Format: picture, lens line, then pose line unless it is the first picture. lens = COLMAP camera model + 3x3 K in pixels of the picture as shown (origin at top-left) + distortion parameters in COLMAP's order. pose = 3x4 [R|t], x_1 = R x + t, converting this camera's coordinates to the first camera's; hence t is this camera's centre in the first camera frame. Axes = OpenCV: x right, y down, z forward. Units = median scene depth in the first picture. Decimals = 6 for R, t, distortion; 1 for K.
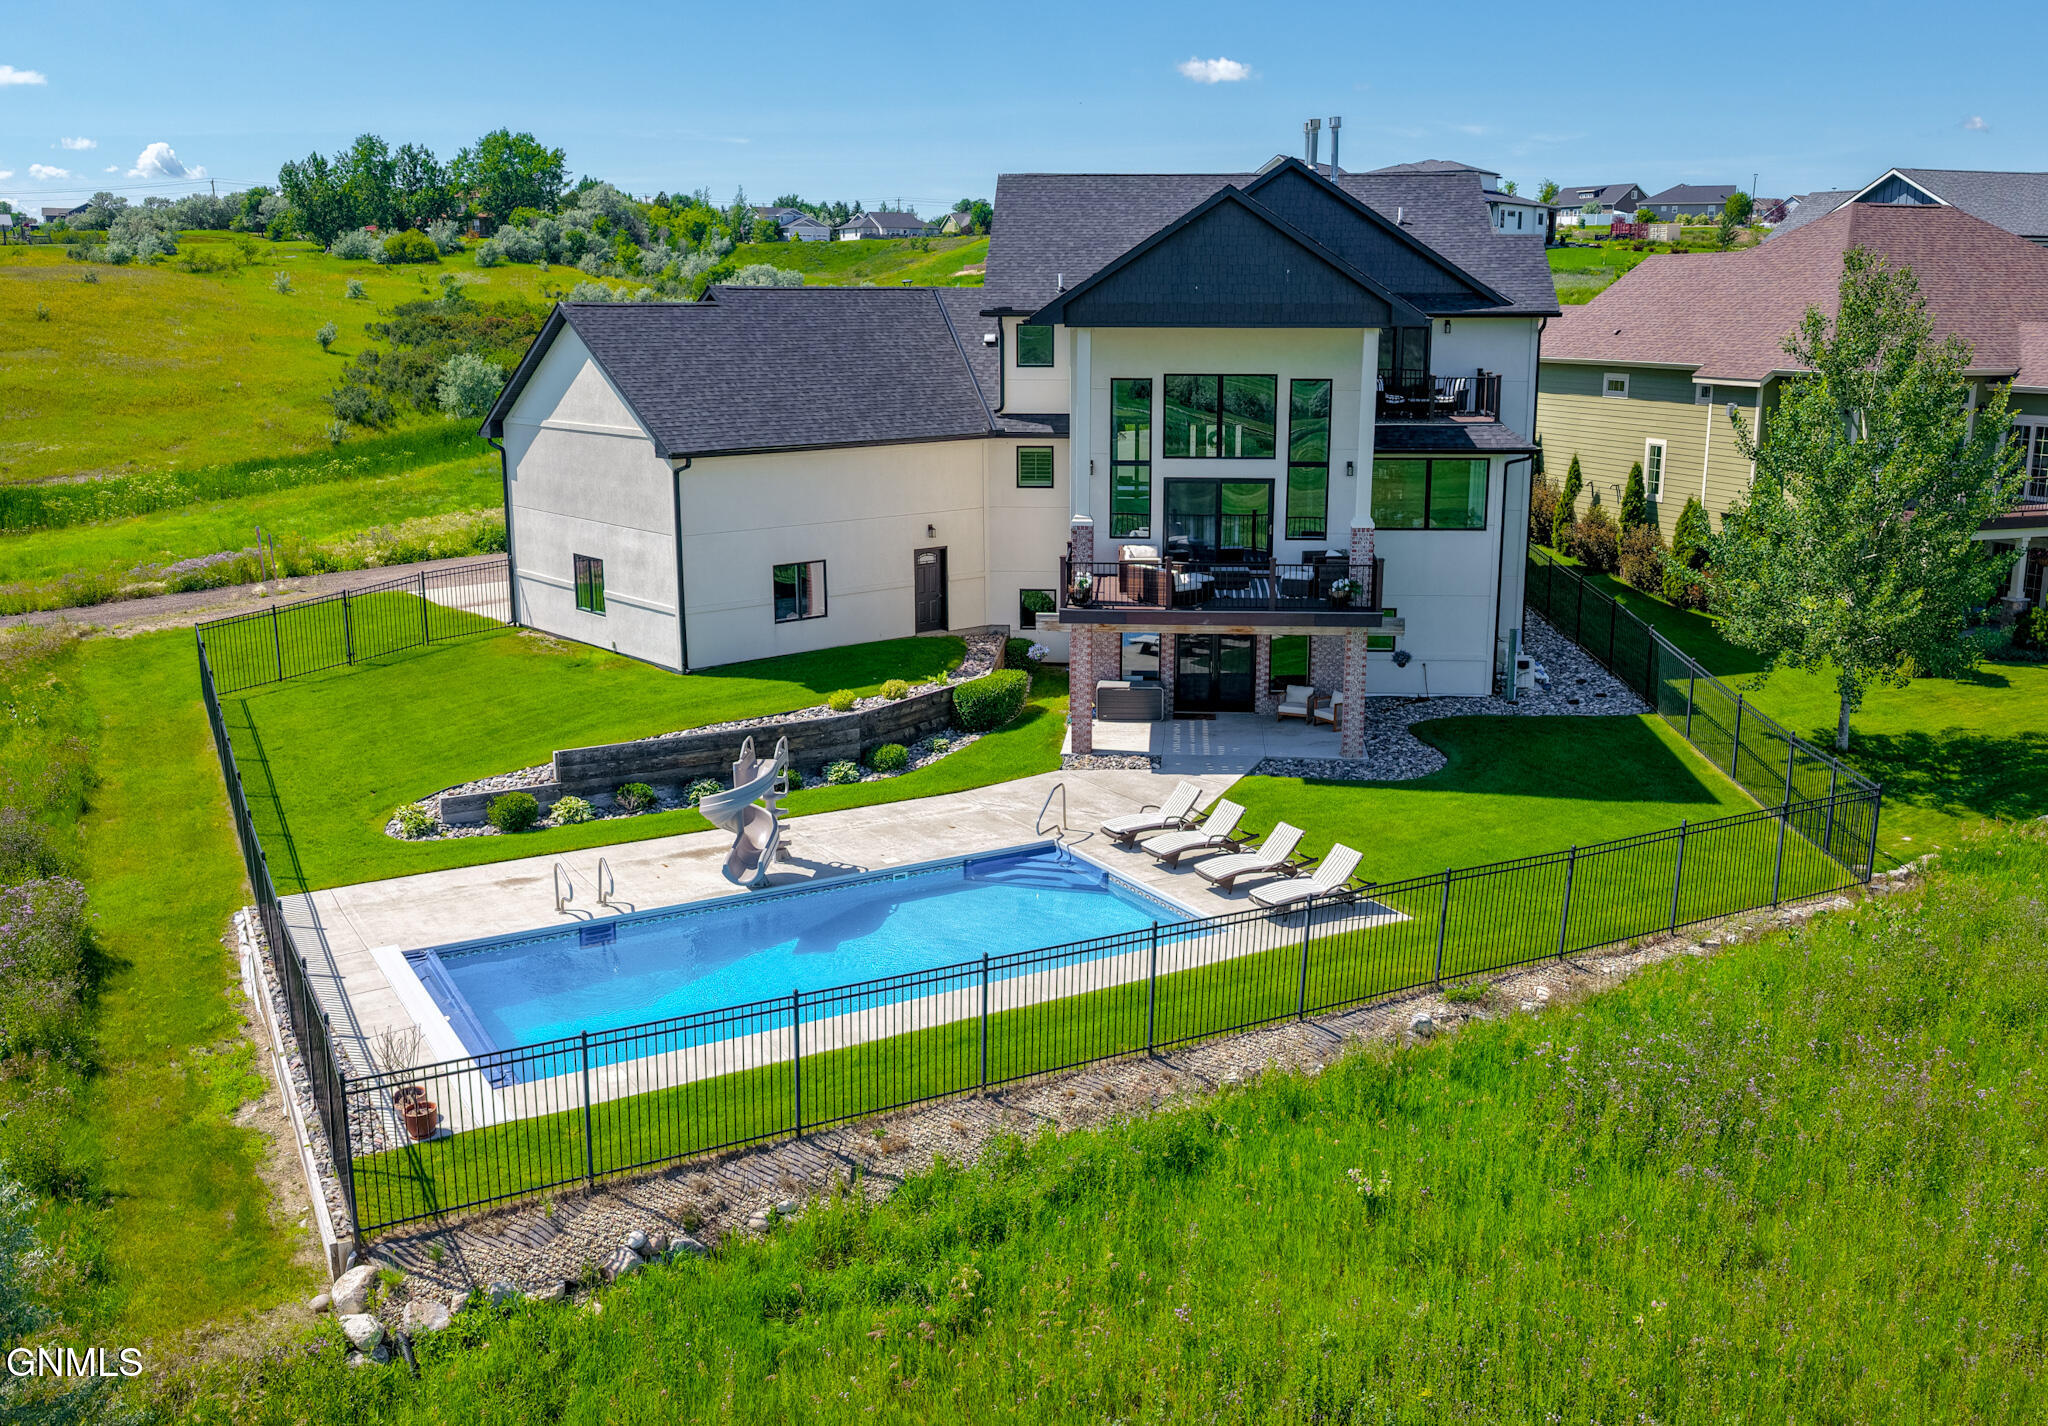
lens RADIAL K [[1795.9, 0, 1079.9], [0, 1795.9, 704.6], [0, 0, 1]] dist [0.000038, 0.001788]
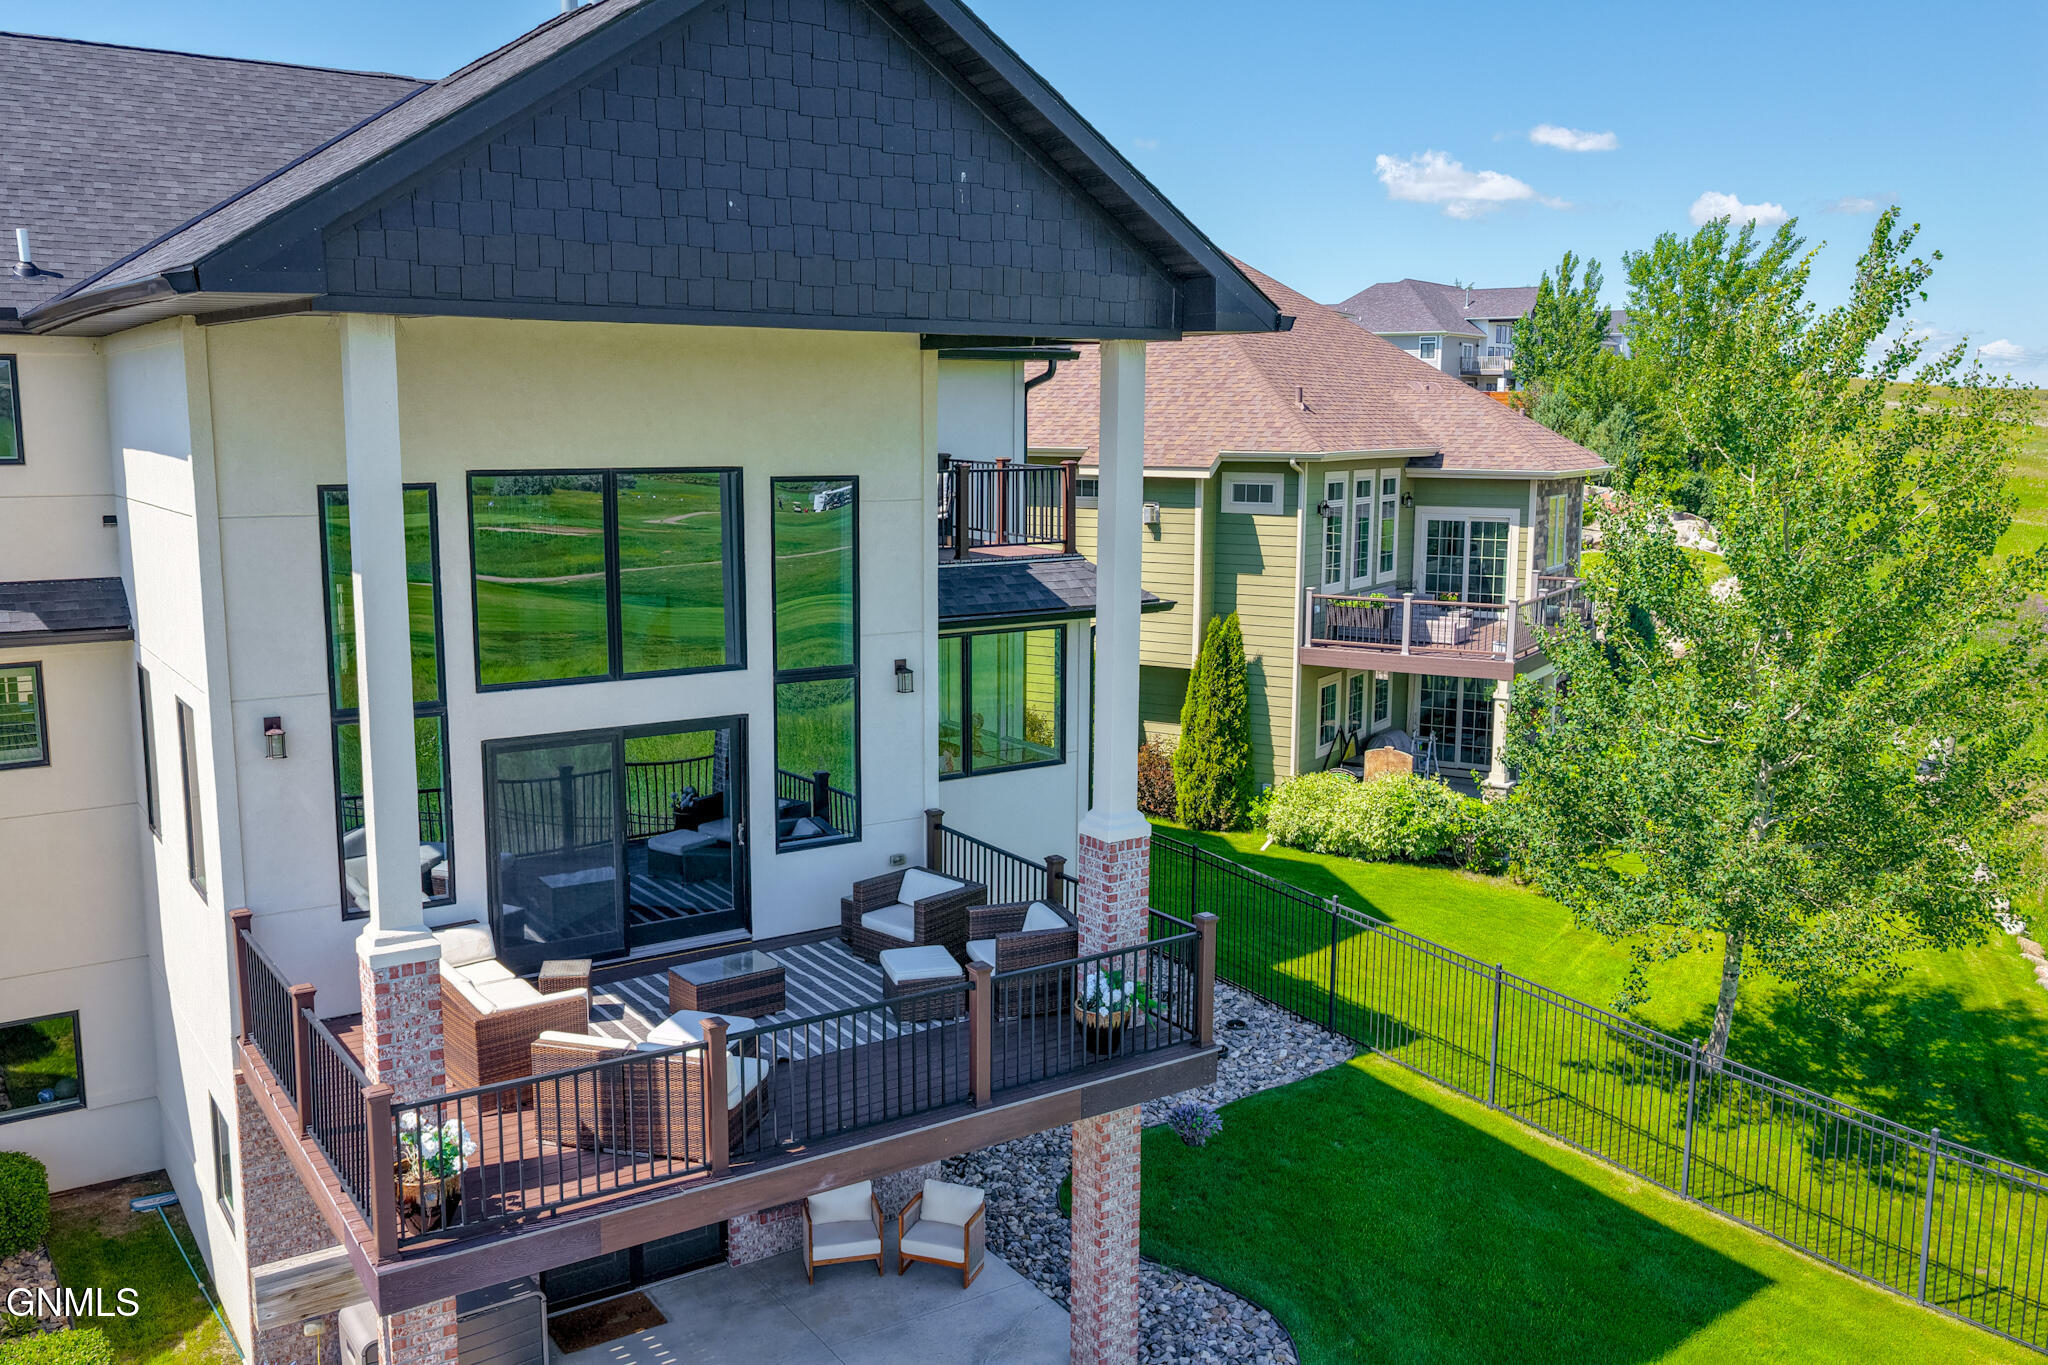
lens RADIAL K [[1691.6, 0, 1024.0], [0, 1691.6, 682.5], [0, 0, 1]] dist [-0.005281, 0.009164]
pose [[0.792899, -0.093341, 0.602162, -0.079471], [0.129696, 0.991406, -0.017100, -0.122528], [-0.595391, 0.091657, 0.798191, 0.670345]]
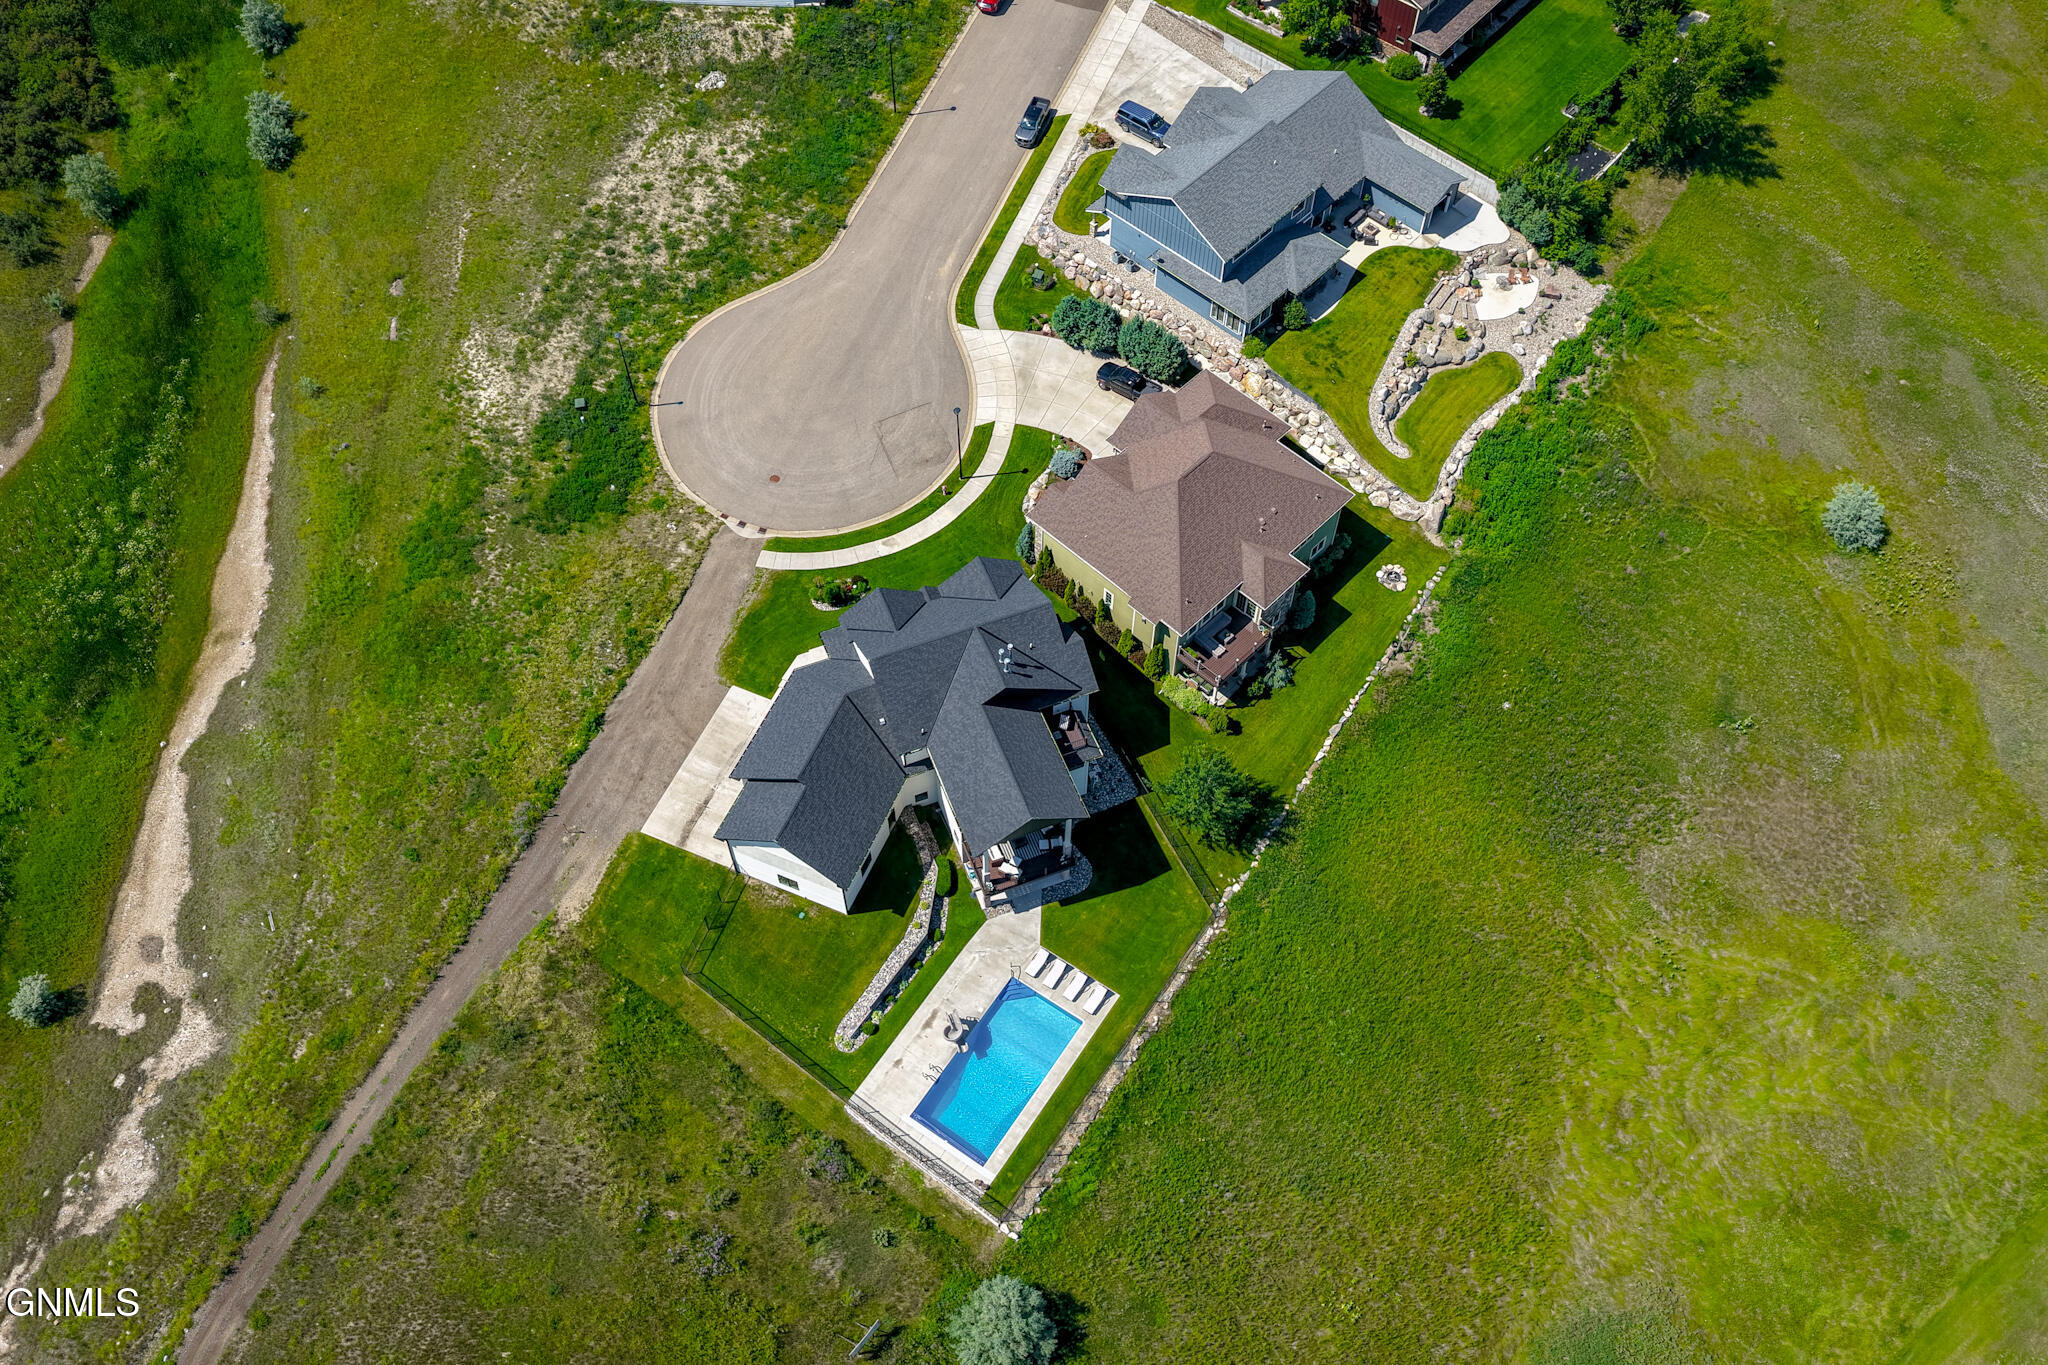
lens RADIAL K [[1699.6, 0, 1020.6], [0, 1699.6, 681.4], [0, 0, 1]] dist [-0.018861, 0.047997]
pose [[0.911183, -0.347679, 0.221054, -0.464772], [0.092383, 0.695290, 0.712768, -2.348152], [-0.401511, -0.629040, 0.665656, -0.765031]]
